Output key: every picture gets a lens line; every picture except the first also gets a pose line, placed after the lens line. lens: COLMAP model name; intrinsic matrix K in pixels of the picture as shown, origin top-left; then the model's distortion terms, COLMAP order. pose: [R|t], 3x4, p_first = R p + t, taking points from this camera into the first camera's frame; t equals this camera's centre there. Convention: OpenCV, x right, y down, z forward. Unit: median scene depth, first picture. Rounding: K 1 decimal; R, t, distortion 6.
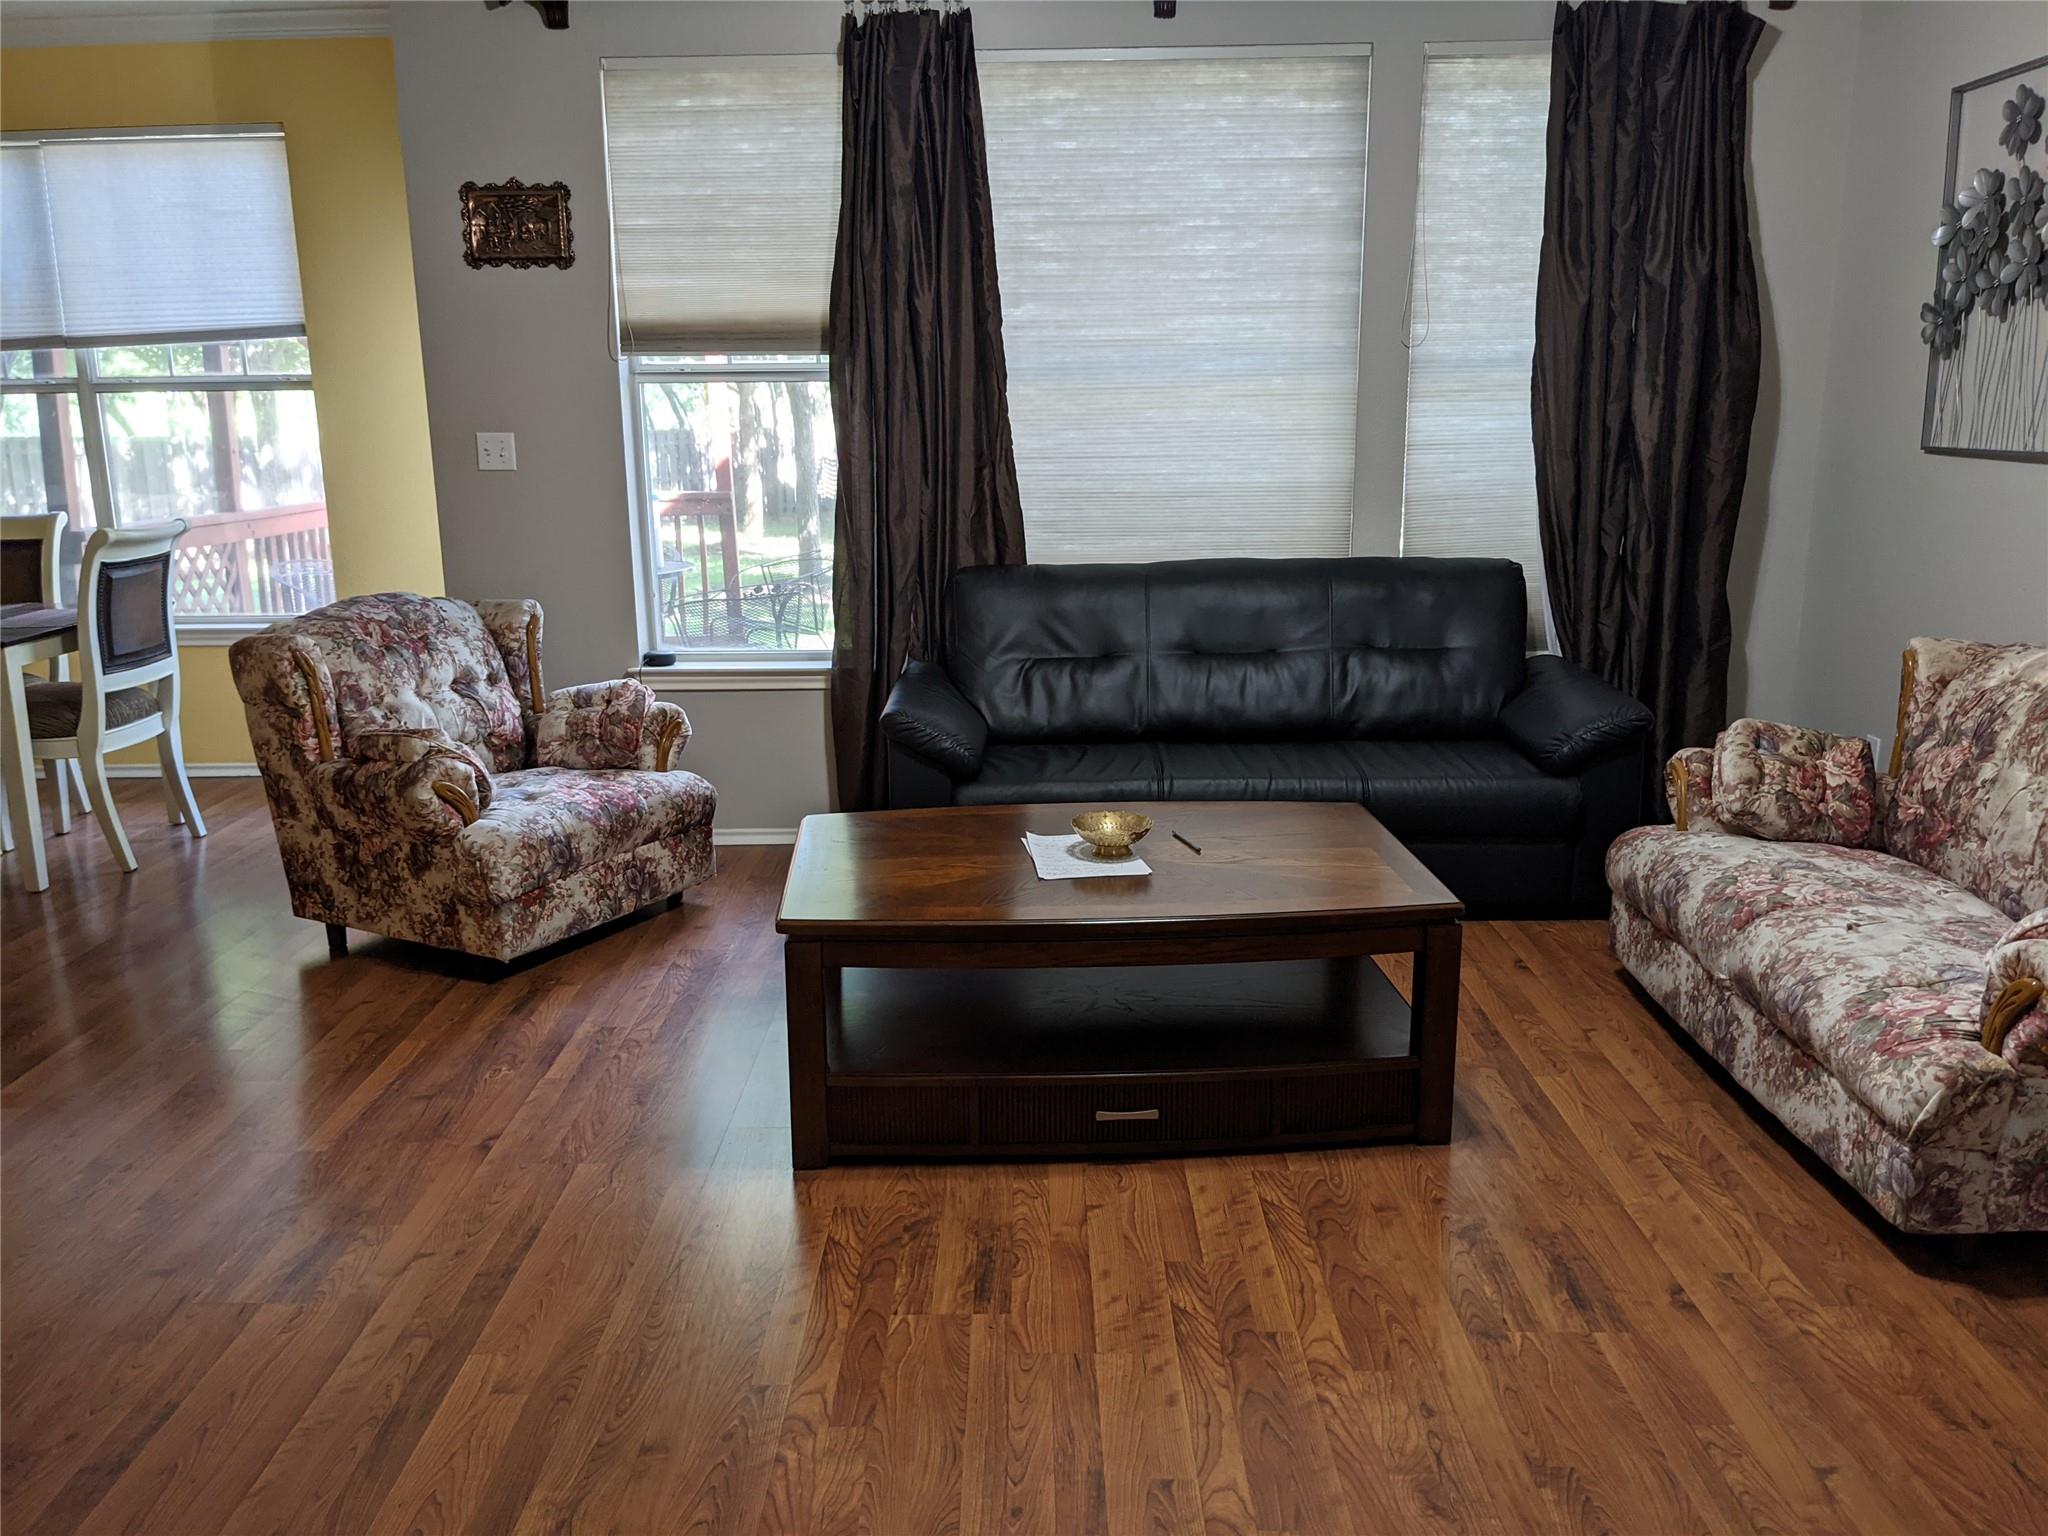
lens RADIAL K [[1601.1, 0, 1015.4], [0, 1601.1, 768.1], [0, 0, 1]] dist [0.053604, -0.090449]
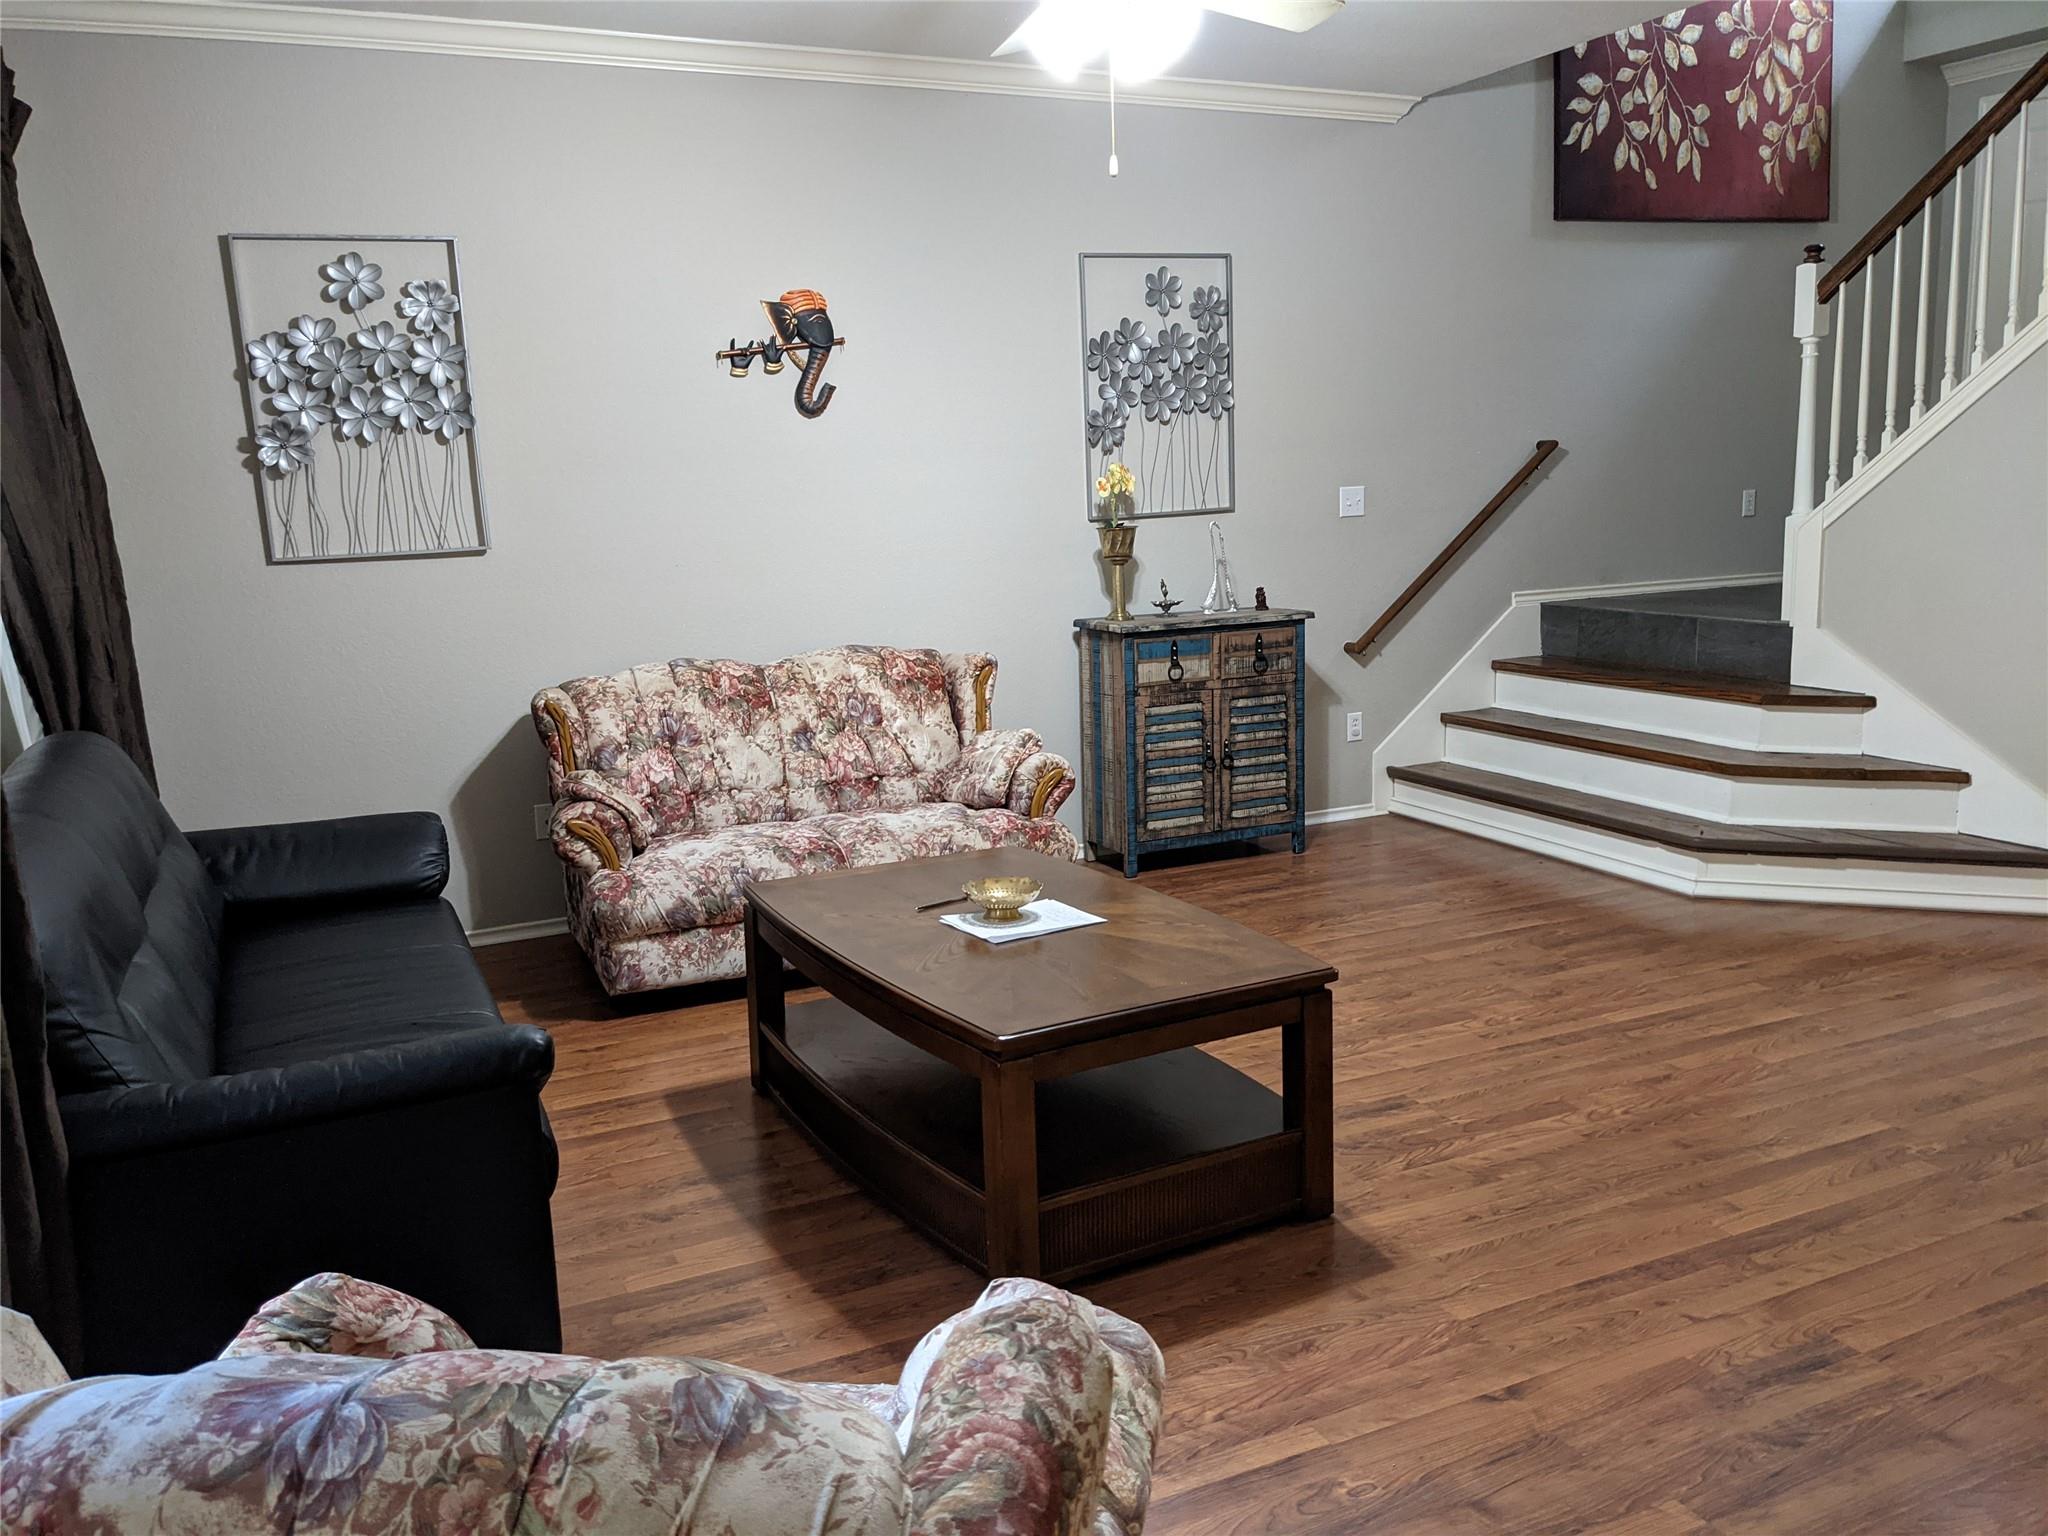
lens RADIAL K [[1601.1, 0, 1015.4], [0, 1601.1, 768.1], [0, 0, 1]] dist [0.053604, -0.090449]
pose [[-0.423370, -0.141479, 0.894841, -0.587419], [0.243127, 0.933755, 0.262661, -0.211616], [-0.872724, 0.328763, -0.360927, 0.917942]]
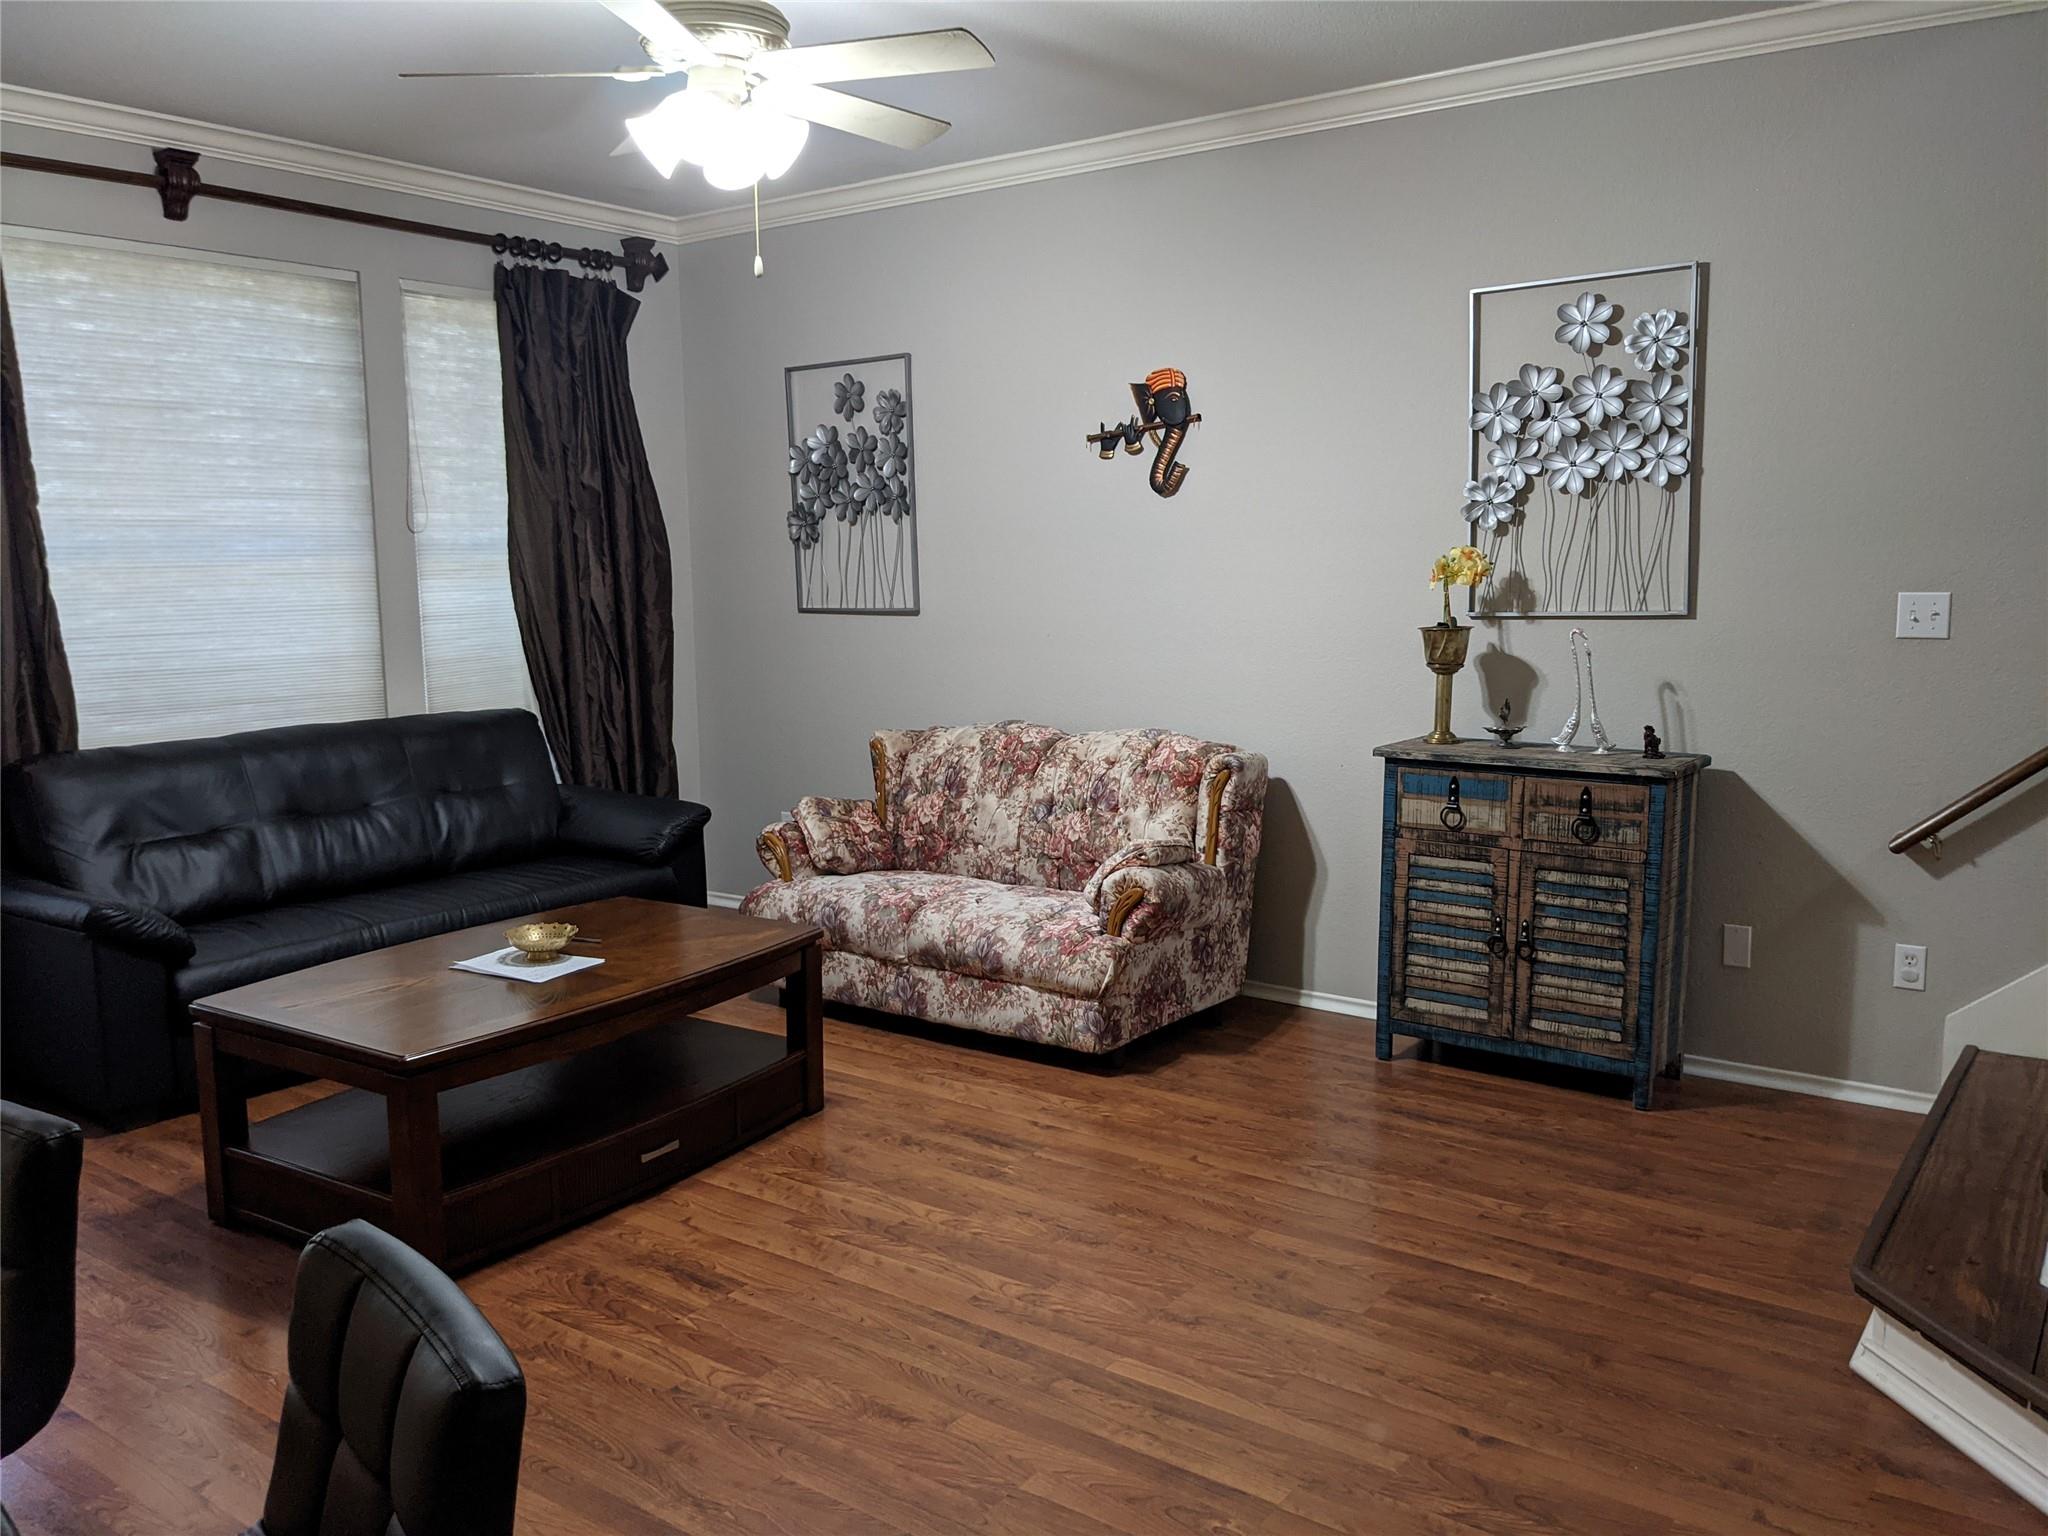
lens RADIAL K [[1601.1, 0, 1015.4], [0, 1601.1, 768.1], [0, 0, 1]] dist [0.053604, -0.090449]
pose [[0.588924, -0.102360, 0.801680, -0.452994], [0.188881, 0.981909, -0.013383, -0.001240], [-0.785807, 0.159304, 0.597604, 0.007259]]
